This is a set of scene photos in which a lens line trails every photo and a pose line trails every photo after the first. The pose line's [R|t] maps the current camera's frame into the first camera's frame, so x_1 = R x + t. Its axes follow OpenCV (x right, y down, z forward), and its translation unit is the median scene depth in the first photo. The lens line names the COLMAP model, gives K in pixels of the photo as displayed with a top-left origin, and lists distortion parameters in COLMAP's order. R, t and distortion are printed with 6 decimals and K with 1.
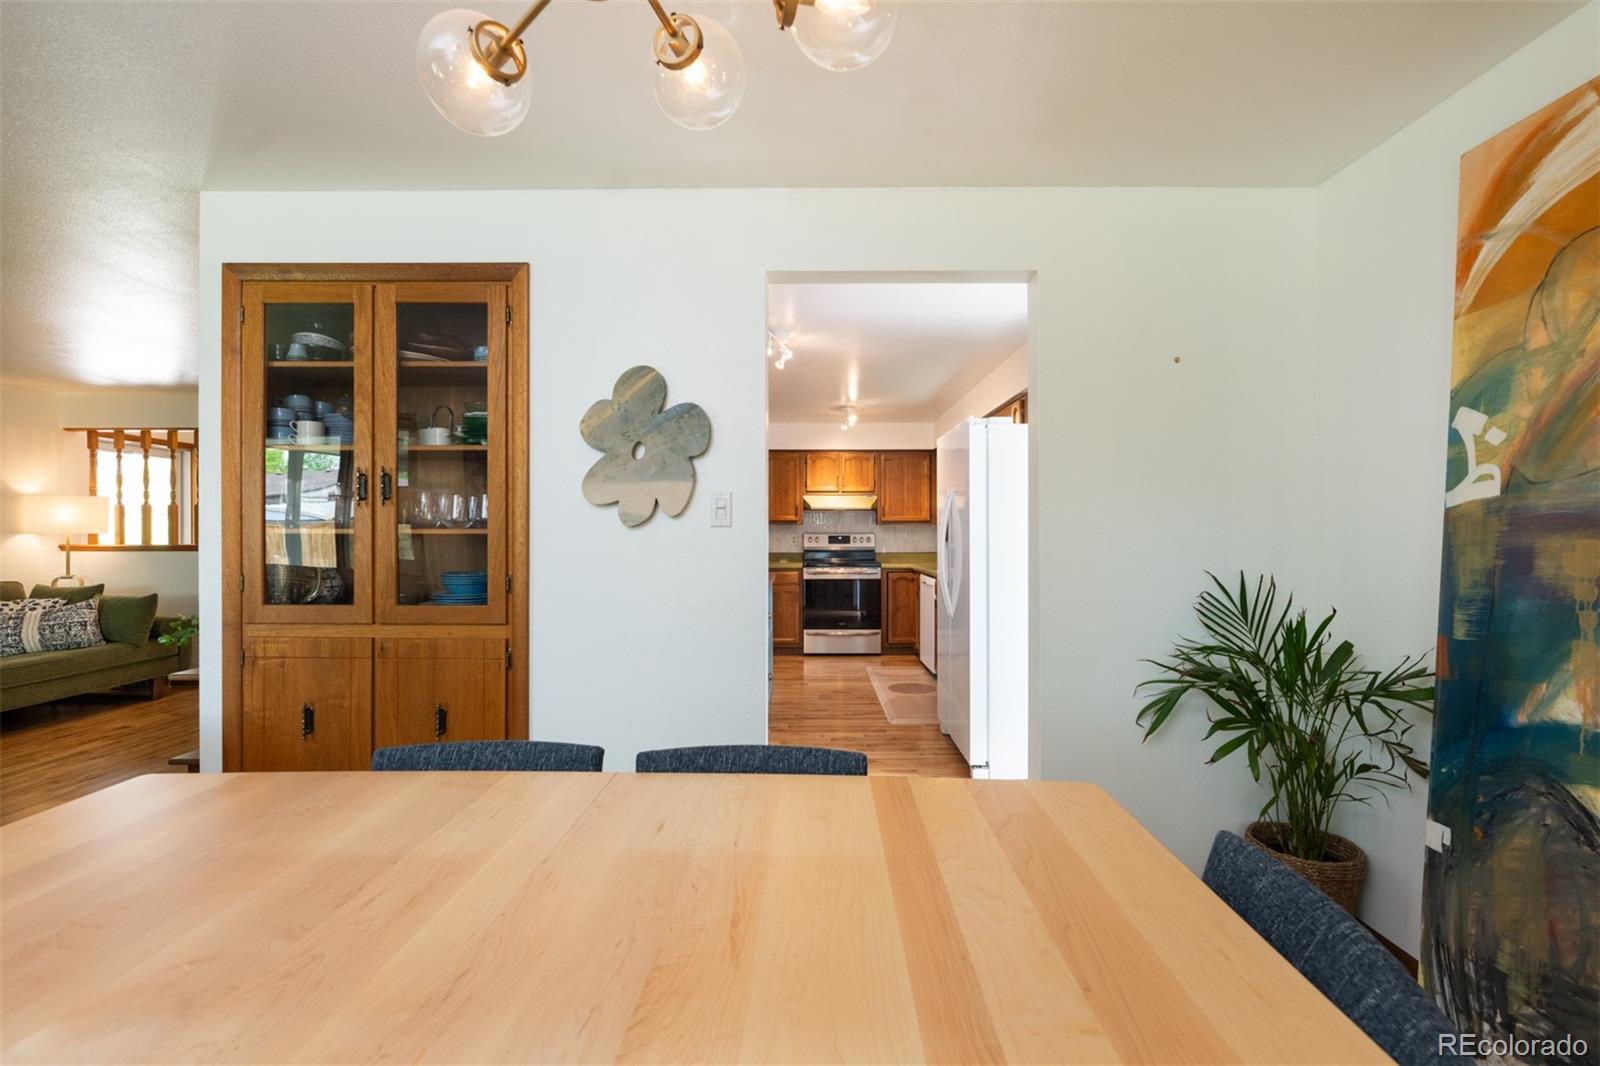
lens RADIAL K [[660.3, 0, 800.0], [0, 660.3, 533.0], [0, 0, 1]] dist [0.000725, -0.000076]
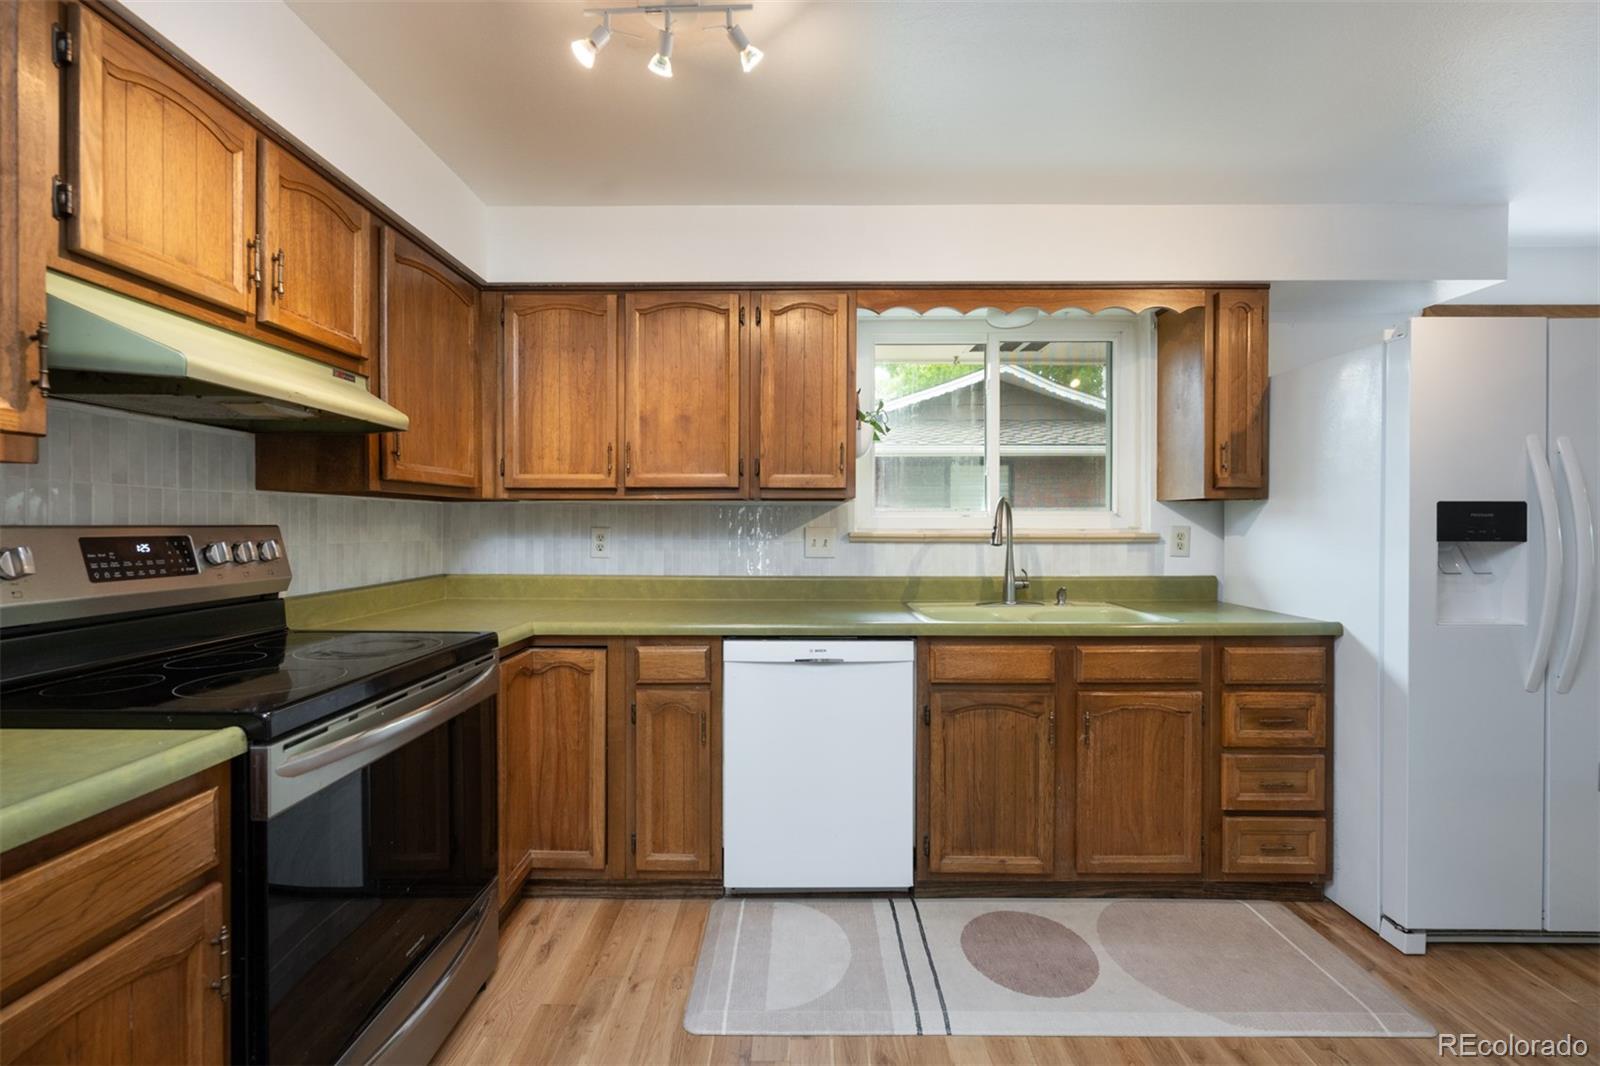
lens RADIAL K [[651.1, 0, 798.6], [0, 651.1, 526.7], [0, 0, 1]] dist [0.000096, -0.000071]
pose [[-0.000081, -0.002088, 0.999998, -0.142634], [0.000146, 0.999998, 0.002088, 0.000520], [-1.000000, 0.000146, -0.000081, 0.846677]]
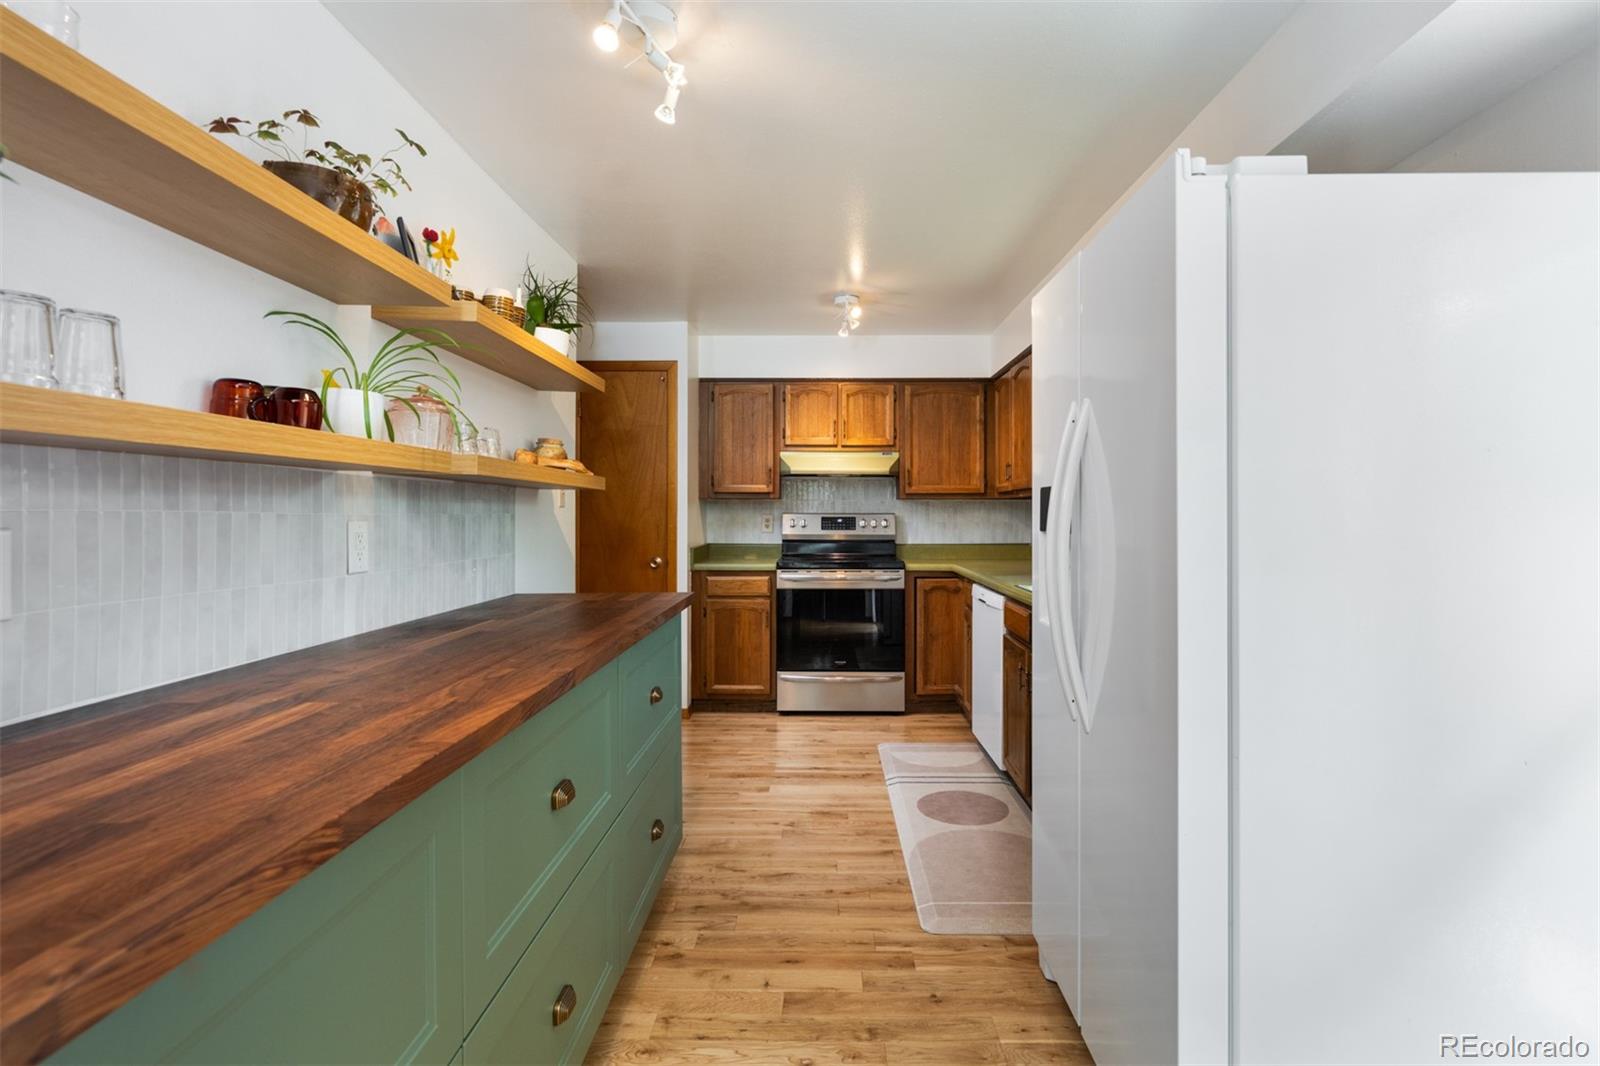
lens RADIAL K [[754.0, 0, 802.5], [0, 754.0, 509.8], [0, 0, 1]] dist [-0.000424, -0.000011]
pose [[0.999891, 0.001823, -0.014636, 0.037506], [-0.001894, 0.999987, -0.004772, 0.000683], [0.014627, 0.004799, 0.999882, 0.296935]]
